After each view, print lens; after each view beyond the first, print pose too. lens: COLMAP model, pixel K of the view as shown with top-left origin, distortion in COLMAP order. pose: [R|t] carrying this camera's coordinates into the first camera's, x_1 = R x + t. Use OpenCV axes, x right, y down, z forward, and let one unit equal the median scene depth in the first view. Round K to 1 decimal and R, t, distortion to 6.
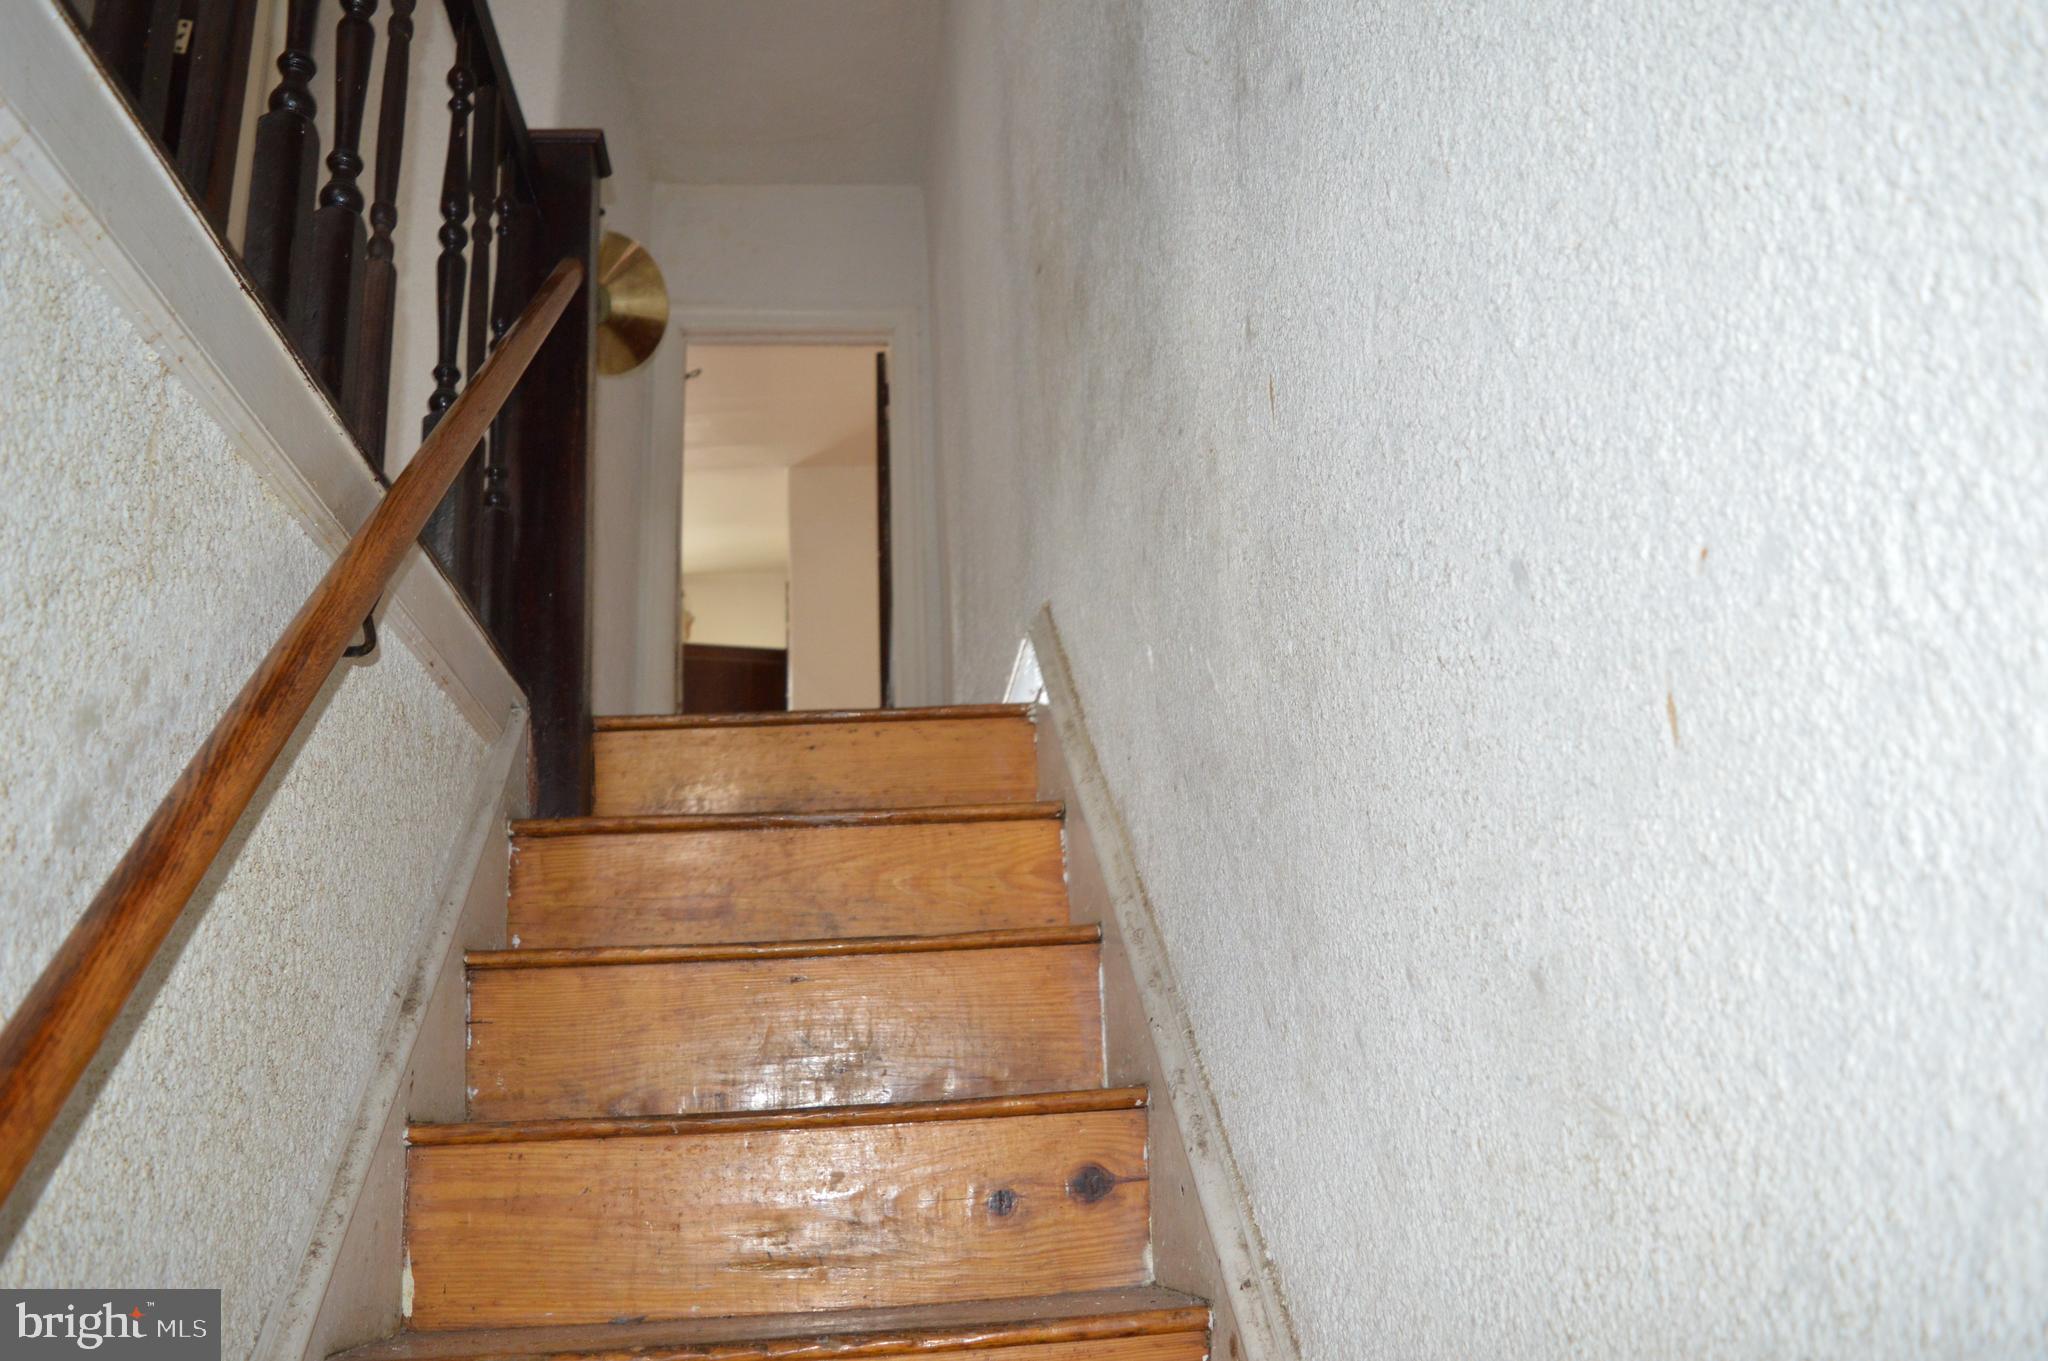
lens RADIAL K [[1627.7, 0, 1022.3], [0, 1627.7, 684.9], [0, 0, 1]] dist [-0.097293, 0.022270]
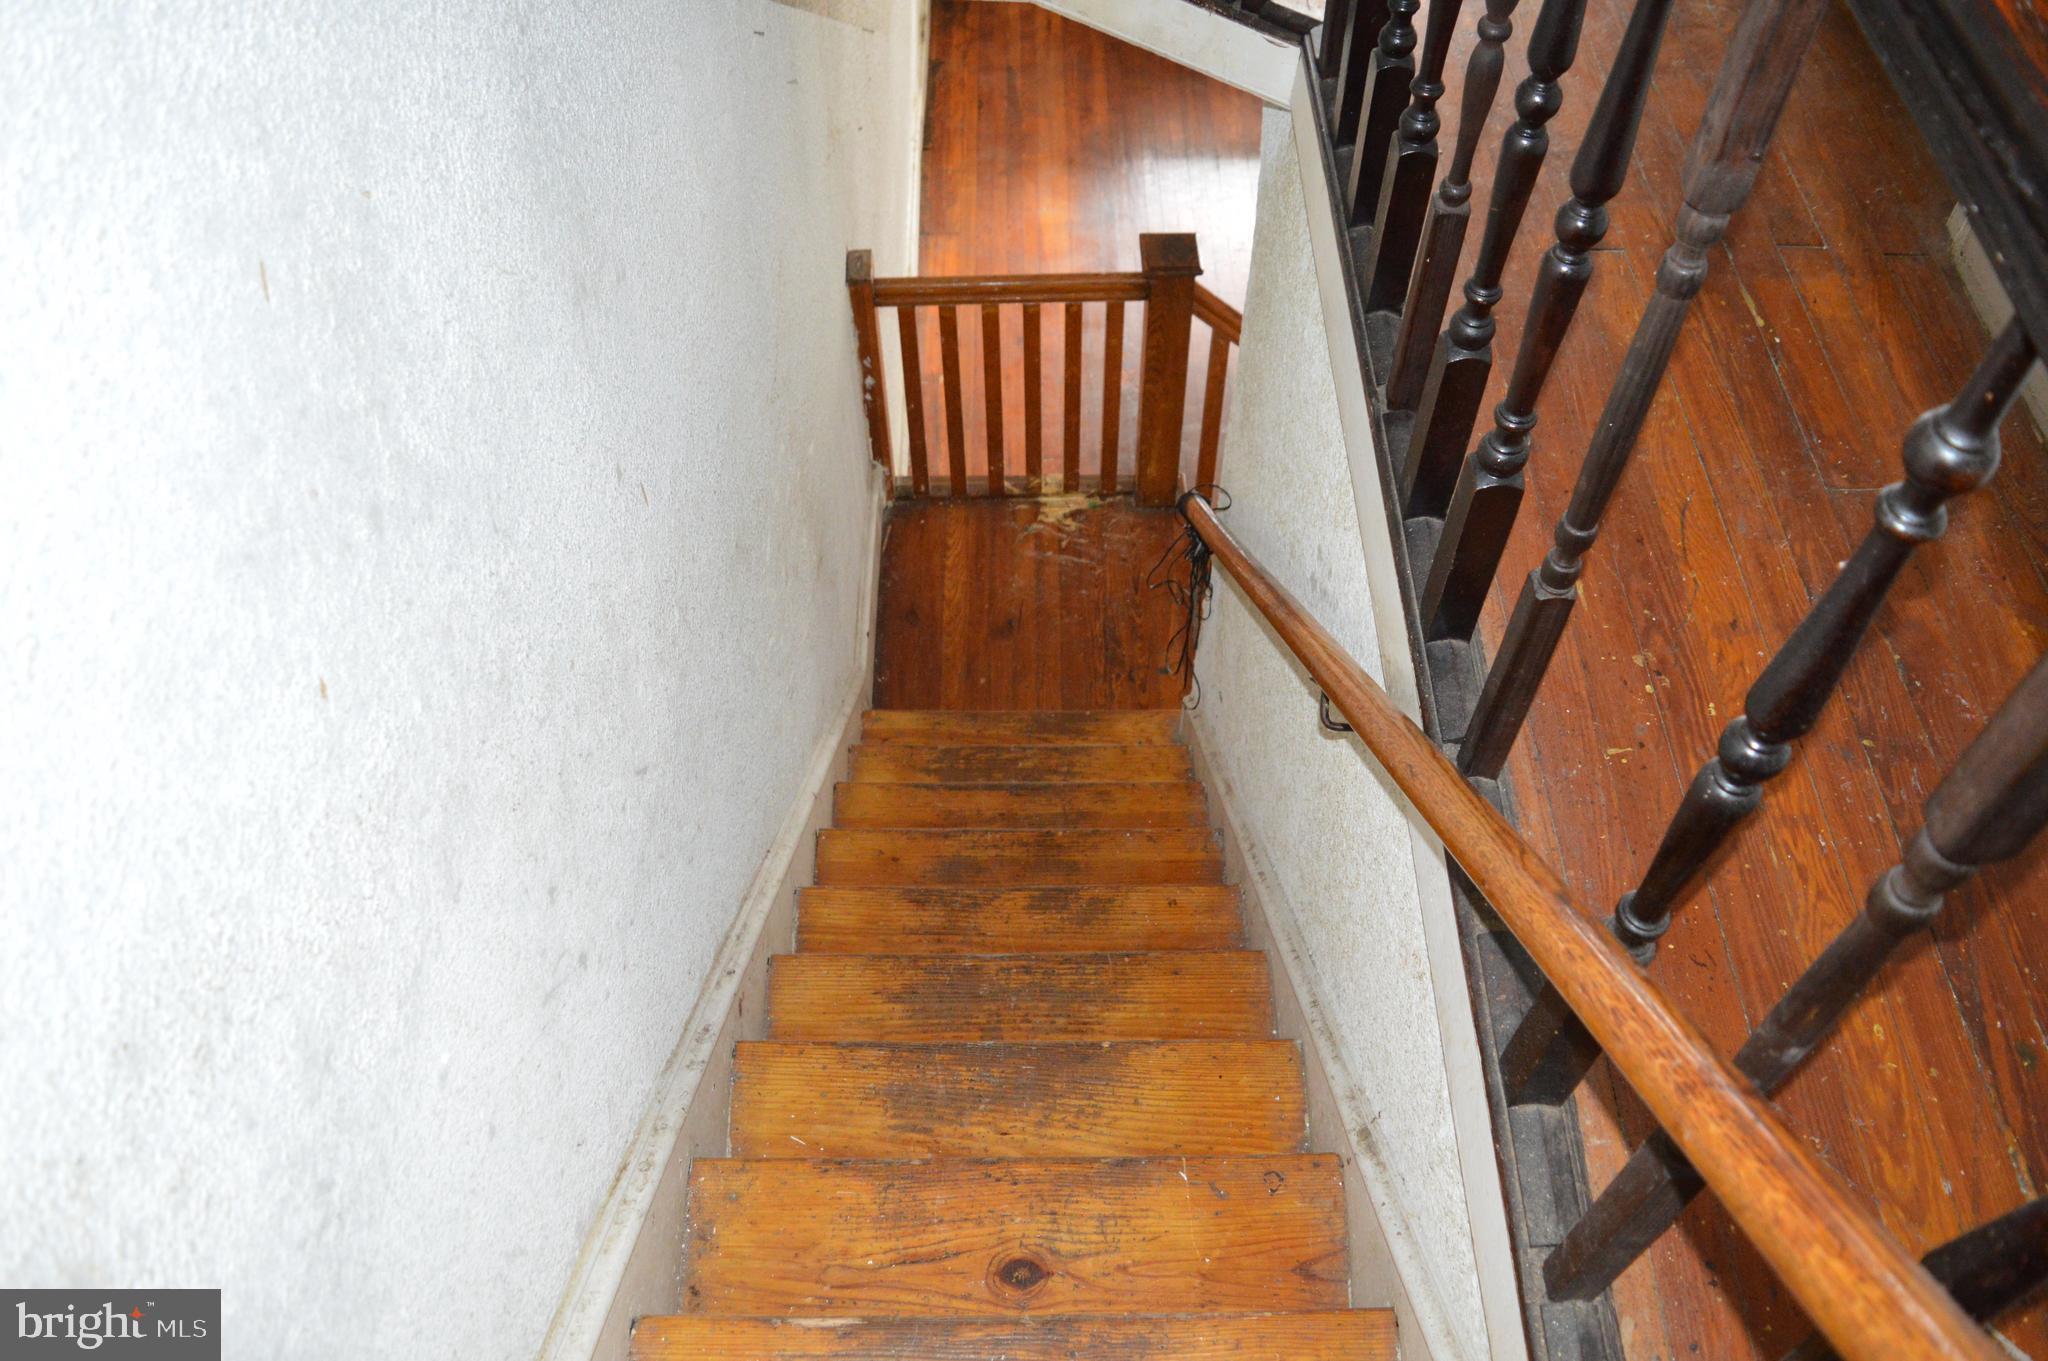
lens RADIAL K [[1627.7, 0, 1025.5], [0, 1627.7, 681.7], [0, 0, 1]] dist [-0.097293, 0.022270]
pose [[-0.993770, -0.049322, 0.099939, -0.262797], [0.023301, 0.784969, 0.619096, -0.739860], [-0.108984, 0.617568, -0.778930, 1.753462]]
